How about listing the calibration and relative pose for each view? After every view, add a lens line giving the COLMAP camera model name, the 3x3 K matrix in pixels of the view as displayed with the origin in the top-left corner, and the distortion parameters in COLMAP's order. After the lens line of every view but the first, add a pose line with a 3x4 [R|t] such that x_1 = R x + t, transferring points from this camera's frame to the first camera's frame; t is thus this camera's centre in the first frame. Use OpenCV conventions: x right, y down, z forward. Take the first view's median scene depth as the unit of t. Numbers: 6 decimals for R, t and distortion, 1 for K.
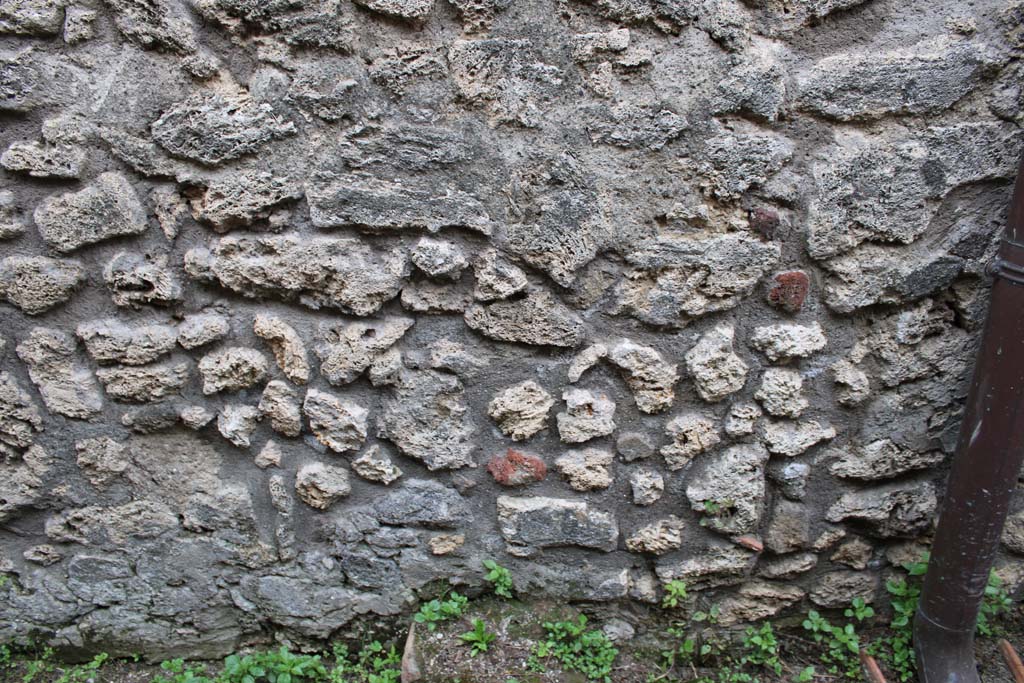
lens RADIAL K [[840.8, 0, 510.4], [0, 840.8, 341.1], [0, 0, 1]] dist [-0.165779, 0.142966]
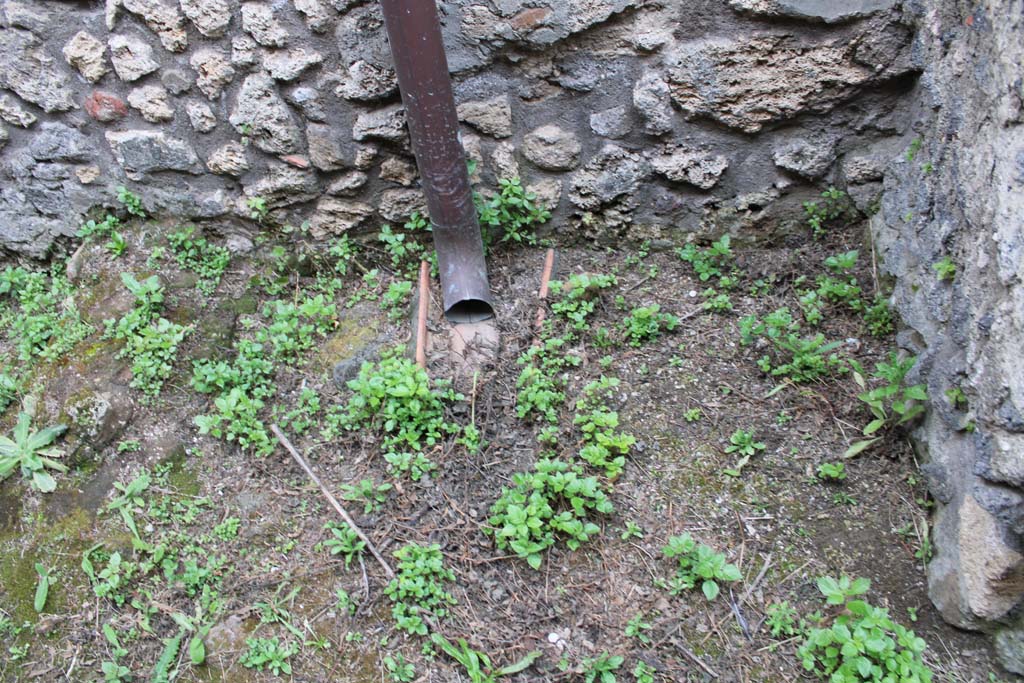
lens RADIAL K [[840.8, 0, 514.1], [0, 840.8, 339.1], [0, 0, 1]] dist [-0.165779, 0.142966]
pose [[0.989351, -0.002400, -0.145530, 0.796326], [0.044621, 0.956721, 0.287566, 0.162662], [0.138541, -0.290997, 0.946640, -0.183813]]
